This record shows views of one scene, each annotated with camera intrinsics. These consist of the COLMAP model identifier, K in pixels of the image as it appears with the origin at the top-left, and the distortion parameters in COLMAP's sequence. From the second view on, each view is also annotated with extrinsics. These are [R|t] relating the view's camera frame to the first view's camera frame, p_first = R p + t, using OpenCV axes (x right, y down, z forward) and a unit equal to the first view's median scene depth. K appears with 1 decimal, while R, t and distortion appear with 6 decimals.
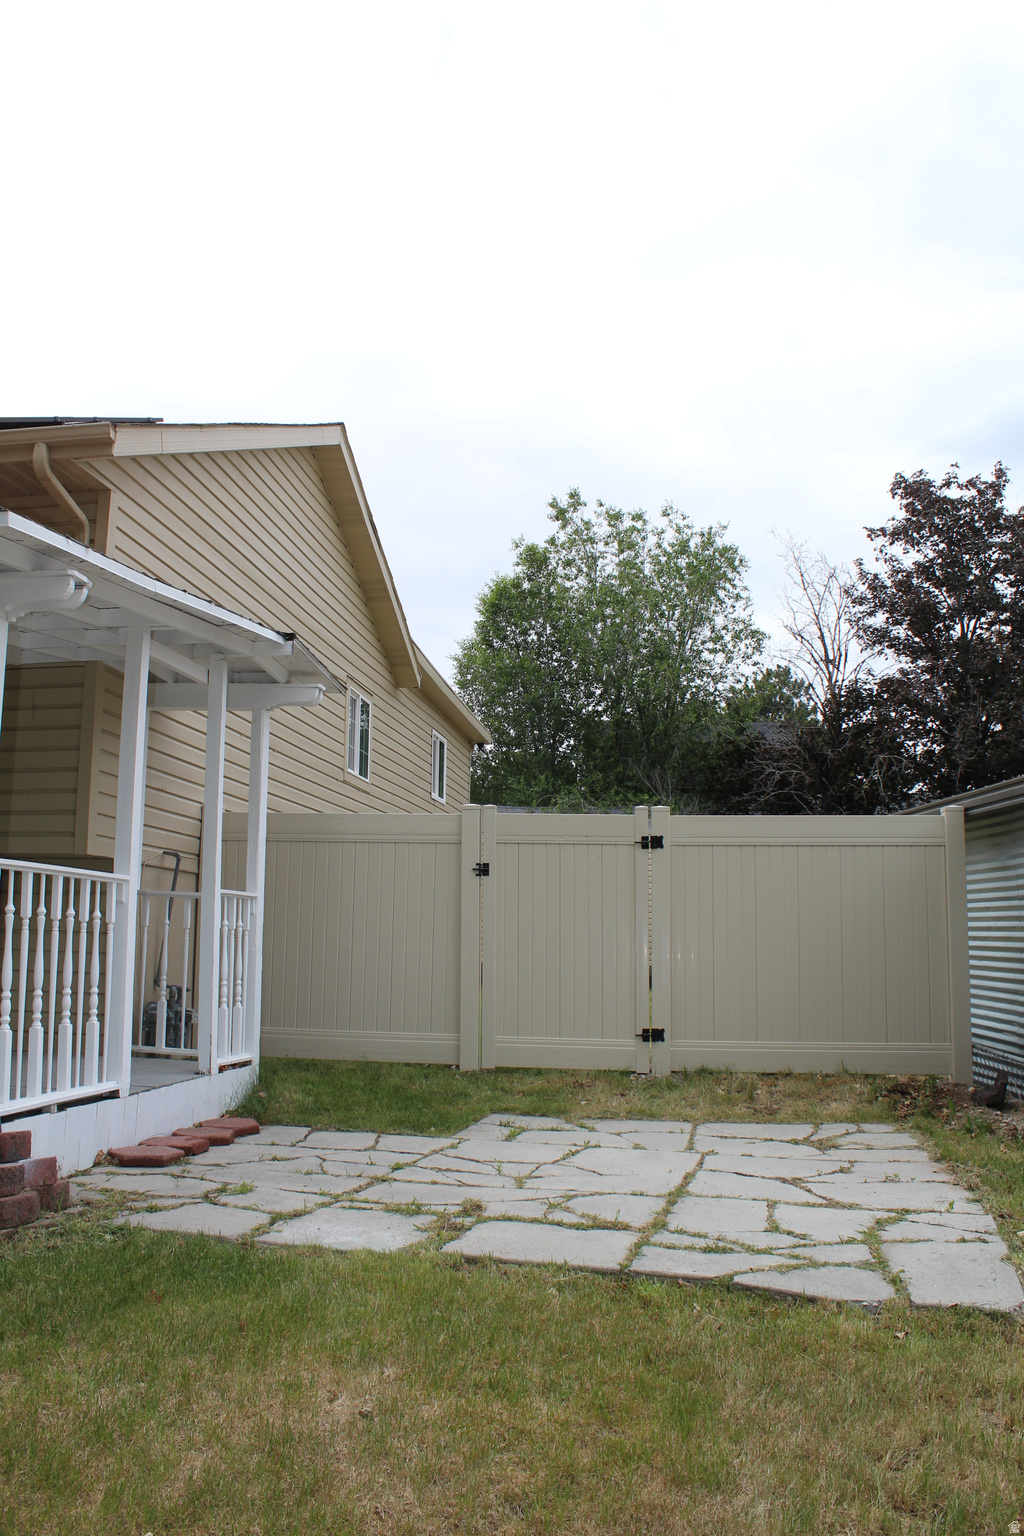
lens RADIAL K [[1291.9, 0, 512.0], [0, 1291.9, 768.0], [0, 0, 1]] dist [-0.160727, 0.126984]
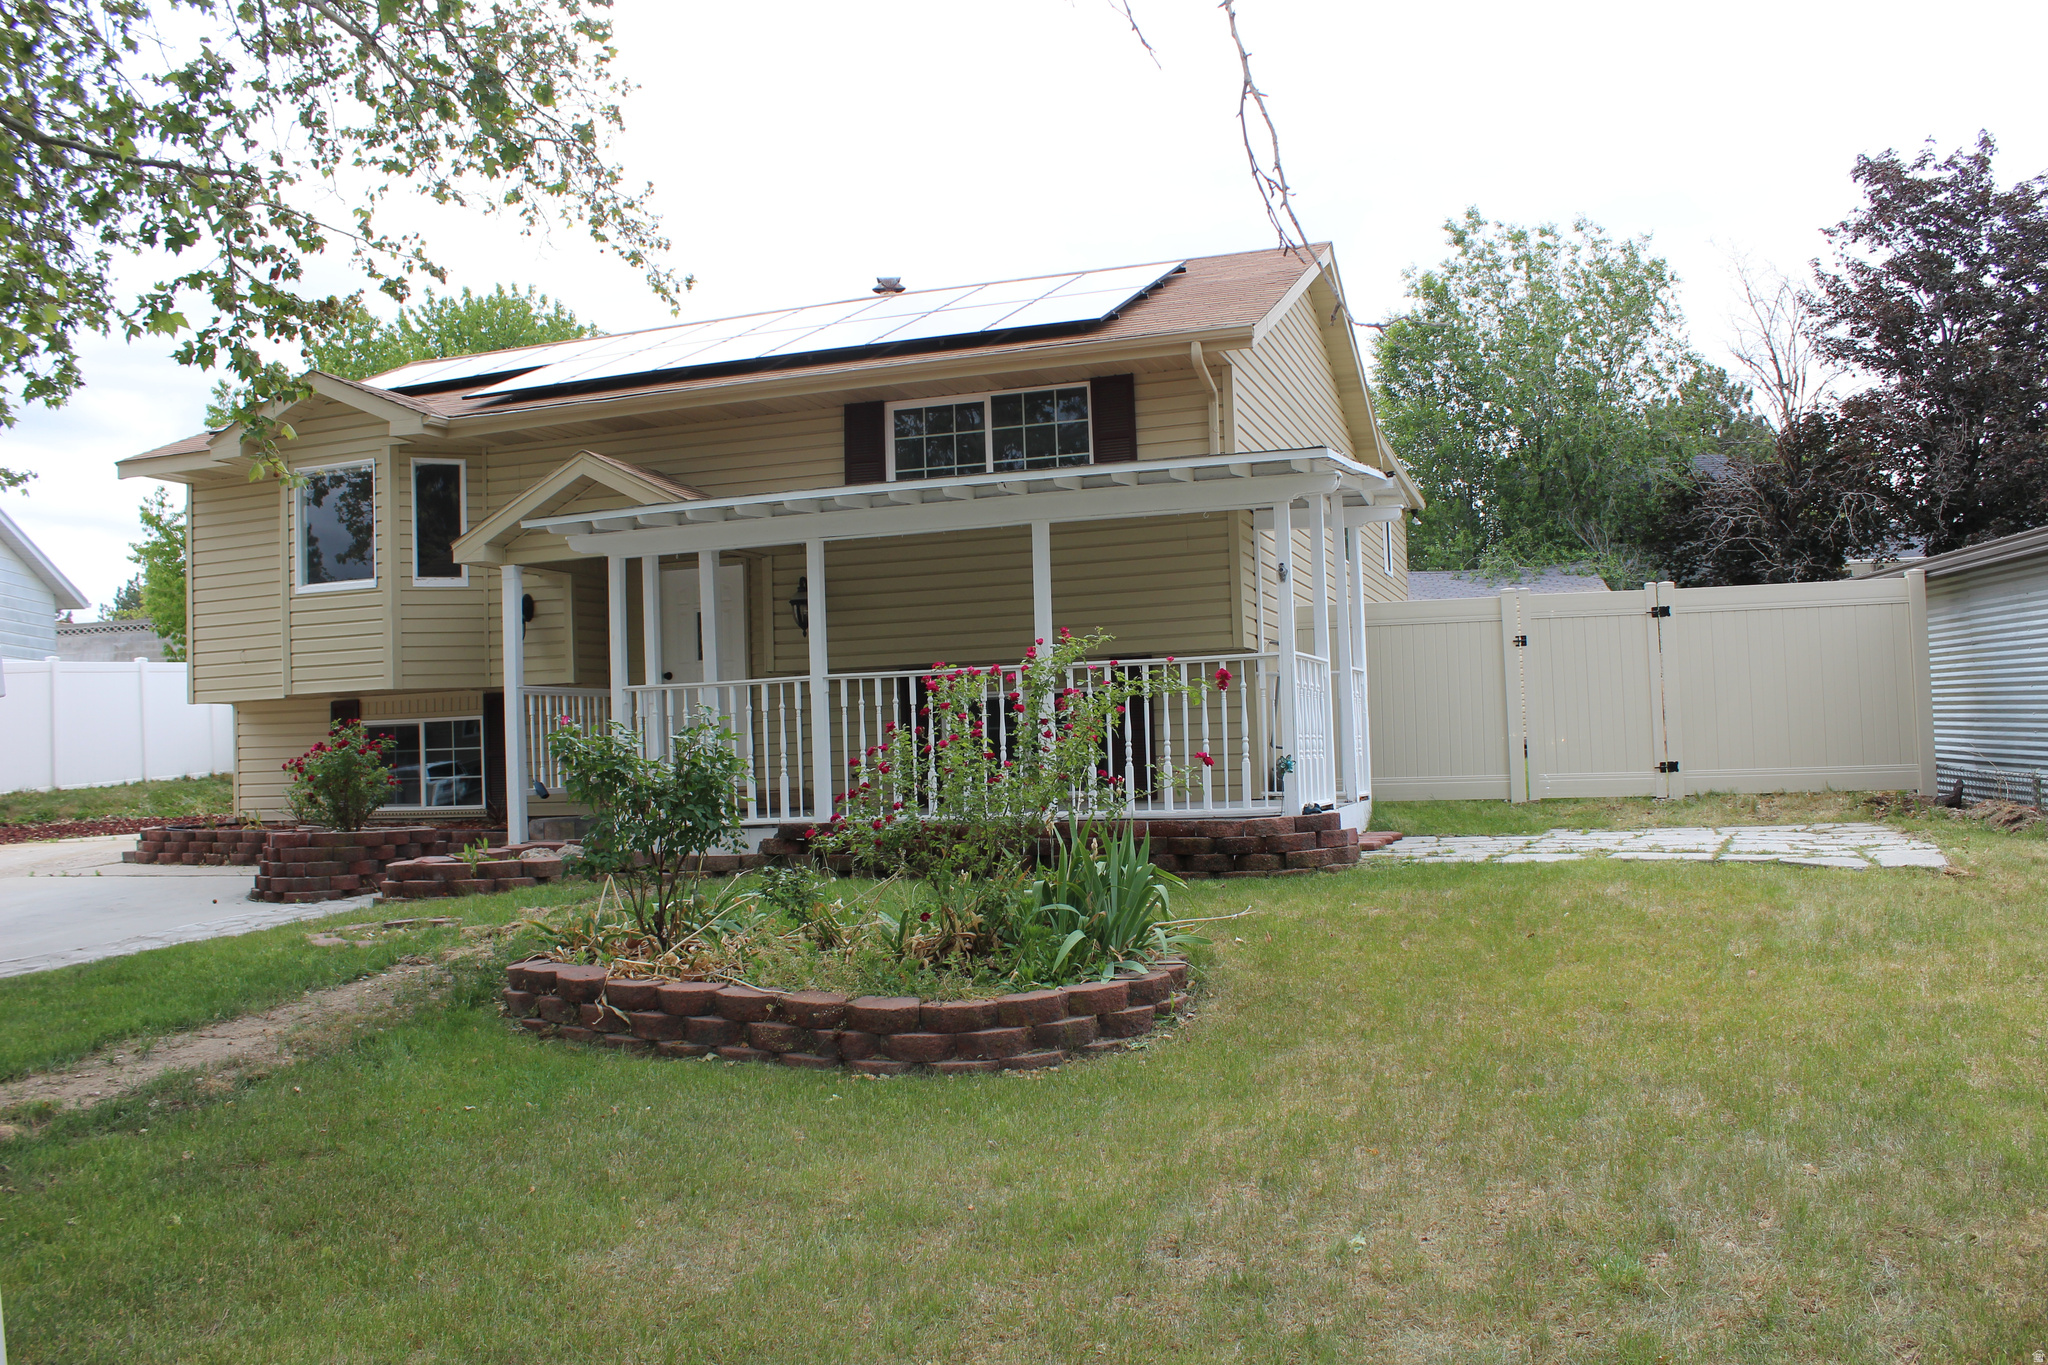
lens RADIAL K [[1722.5, 0, 1024.0], [0, 1722.5, 682.5], [0, 0, 1]] dist [-0.160727, 0.126984]
pose [[0.982475, -0.049289, -0.179760, -0.068758], [0.066728, 0.993494, 0.092291, -0.022027], [0.174041, -0.102669, 0.979372, -0.234420]]
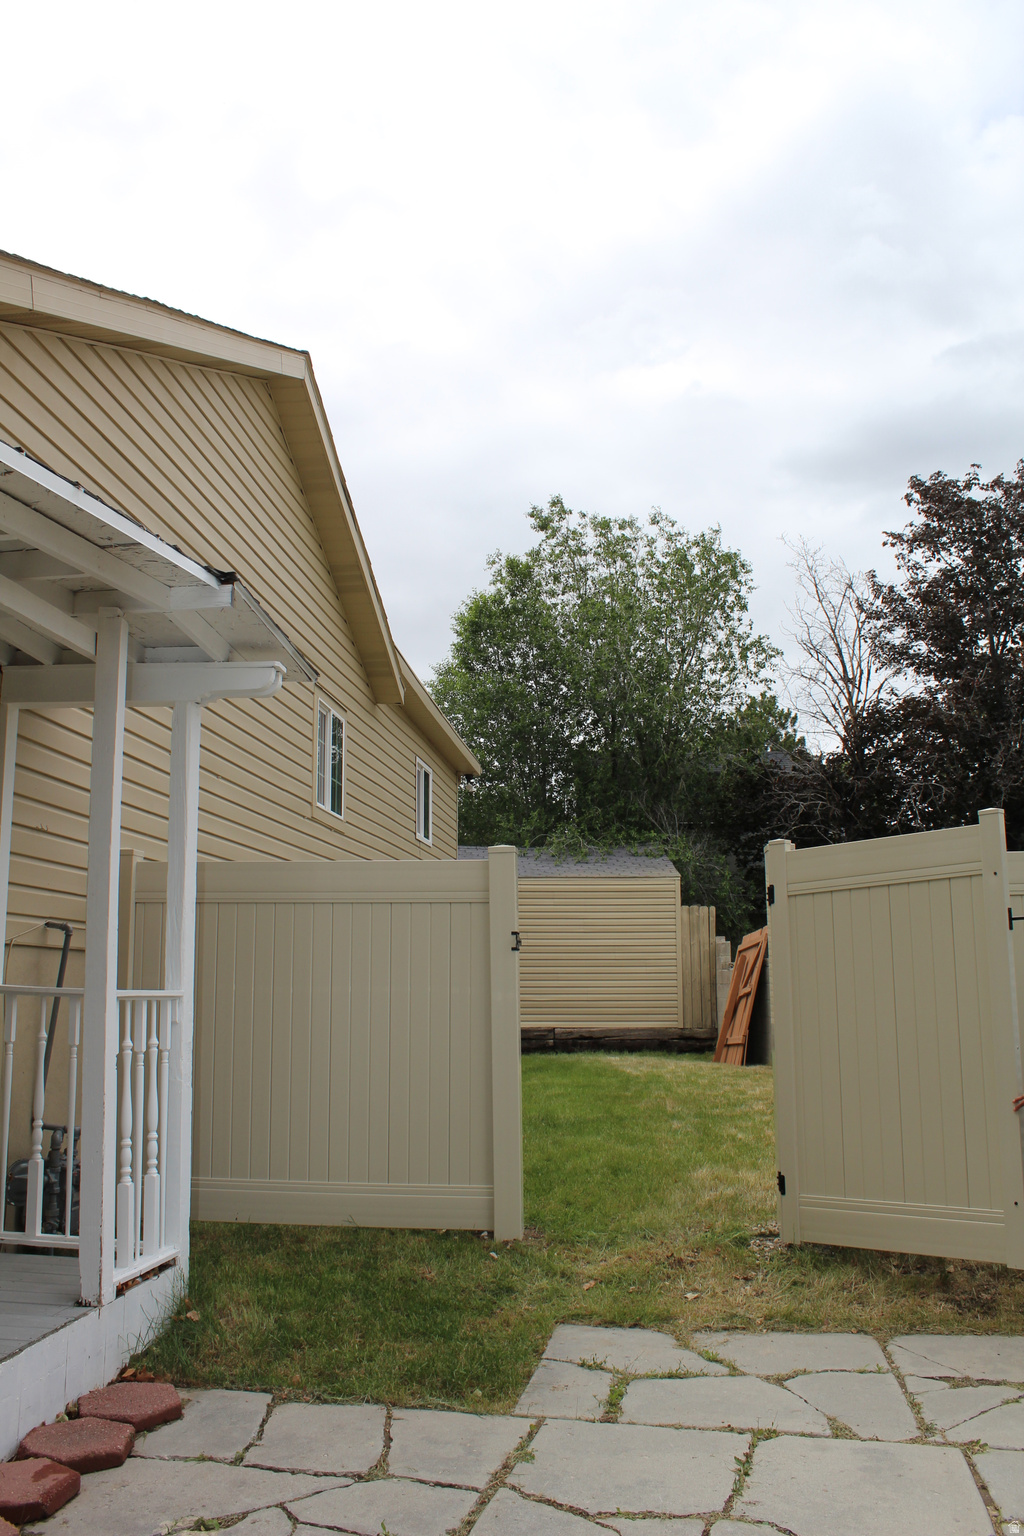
lens RADIAL K [[1291.9, 0, 512.0], [0, 1291.9, 768.0], [0, 0, 1]] dist [-0.160727, 0.126984]
pose [[0.999485, -0.014014, 0.028859, -0.015885], [0.014921, 0.999394, -0.031450, 0.003121], [-0.028401, 0.031865, 0.999089, 0.109891]]
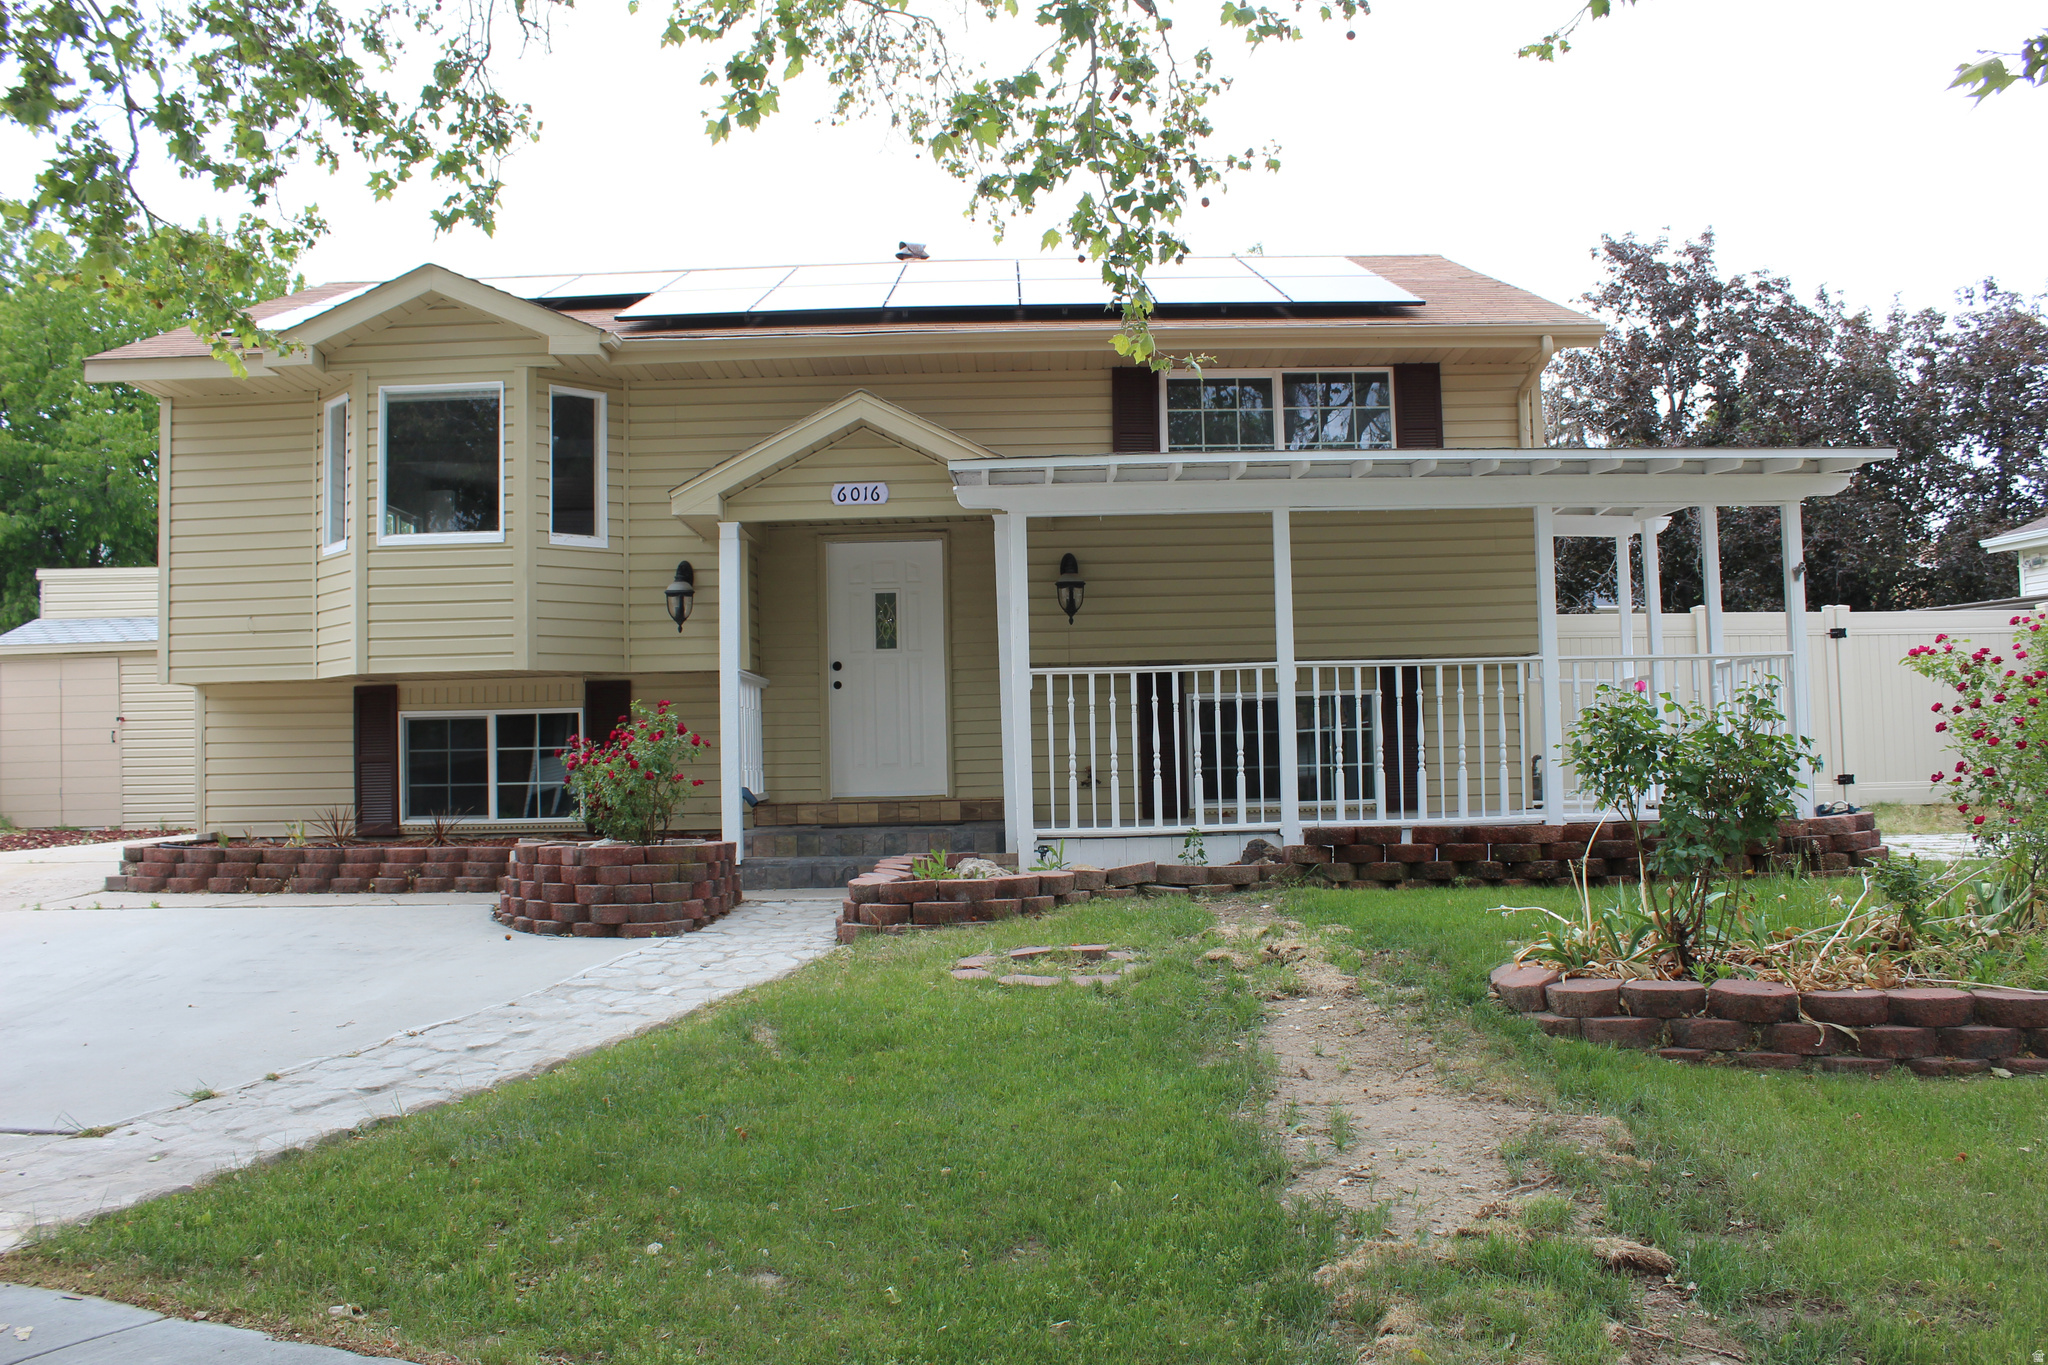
lens RADIAL K [[1722.5, 0, 1024.0], [0, 1722.5, 682.5], [0, 0, 1]] dist [-0.160727, 0.126984]
pose [[0.987824, -0.023453, 0.153800, -0.331259], [0.010209, 0.996213, 0.086342, -0.016090], [-0.155243, -0.083721, 0.984322, -0.184092]]
